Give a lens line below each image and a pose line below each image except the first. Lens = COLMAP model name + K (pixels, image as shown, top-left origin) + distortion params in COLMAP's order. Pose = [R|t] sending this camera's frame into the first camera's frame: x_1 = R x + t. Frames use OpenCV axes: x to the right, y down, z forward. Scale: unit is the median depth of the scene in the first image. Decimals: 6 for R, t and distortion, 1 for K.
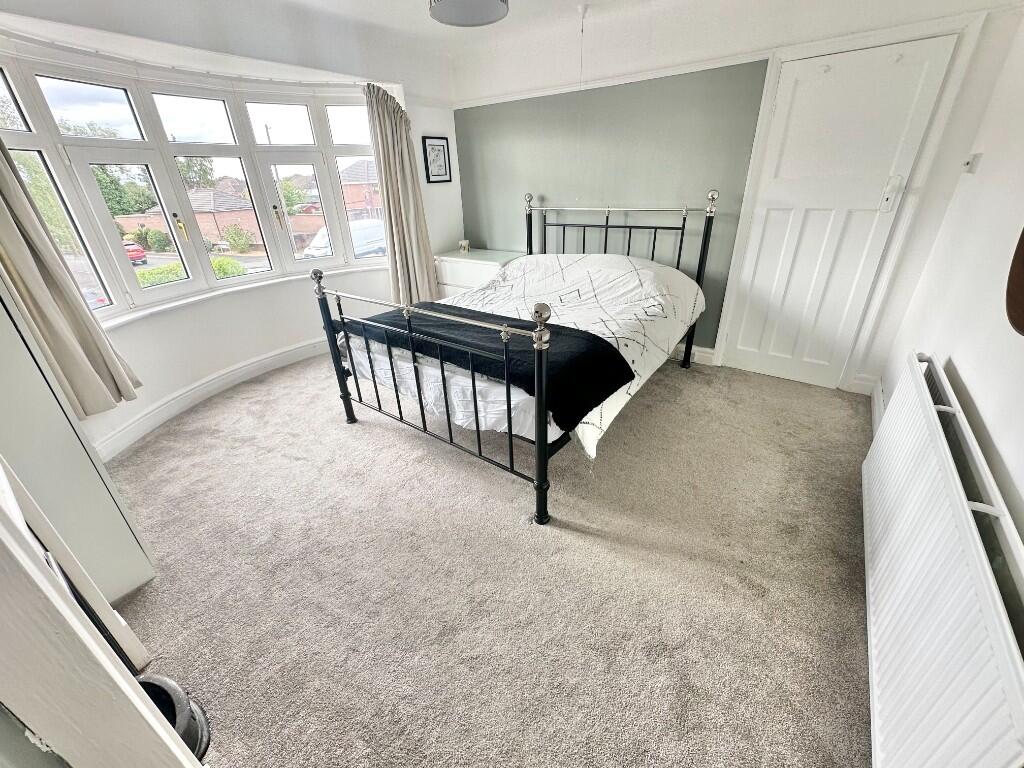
lens RADIAL K [[408.3, 0, 511.7], [0, 408.3, 378.5], [0, 0, 1]] dist [-0.004156, 0.000928]
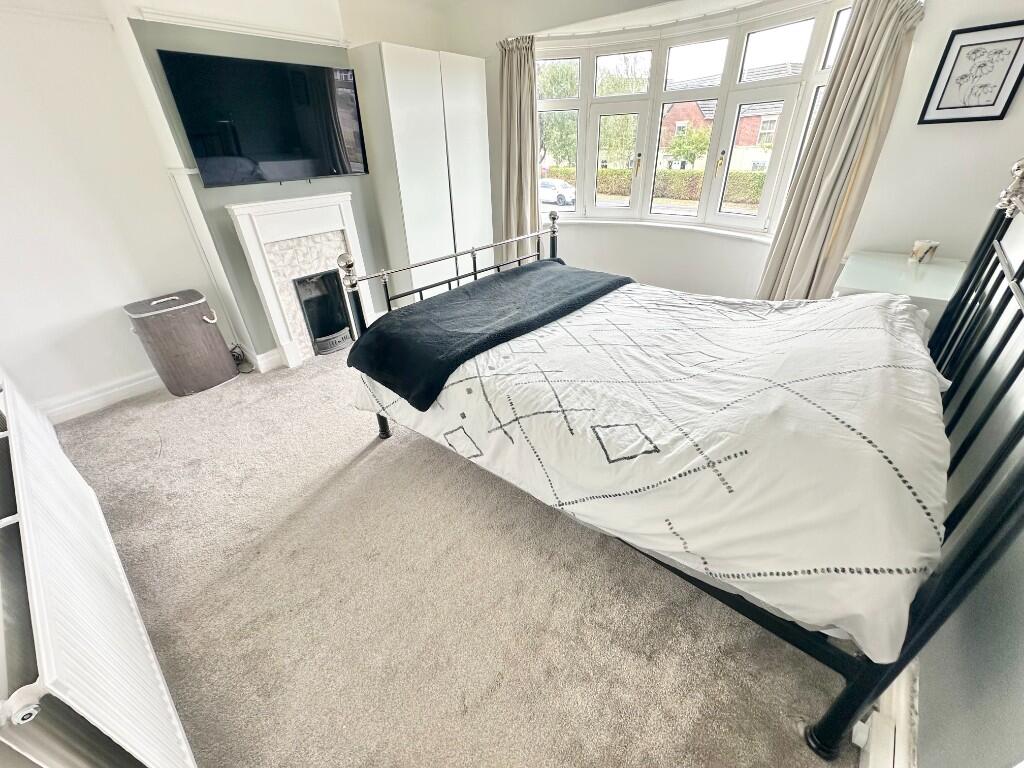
lens RADIAL K [[408.3, 0, 513.7], [0, 408.3, 384.9], [0, 0, 1]] dist [-0.004156, 0.000928]
pose [[-0.094925, 0.536952, -0.838255, 0.629852], [-0.407672, 0.747242, 0.524818, -0.356477], [0.908181, 0.391551, 0.147969, 0.709973]]
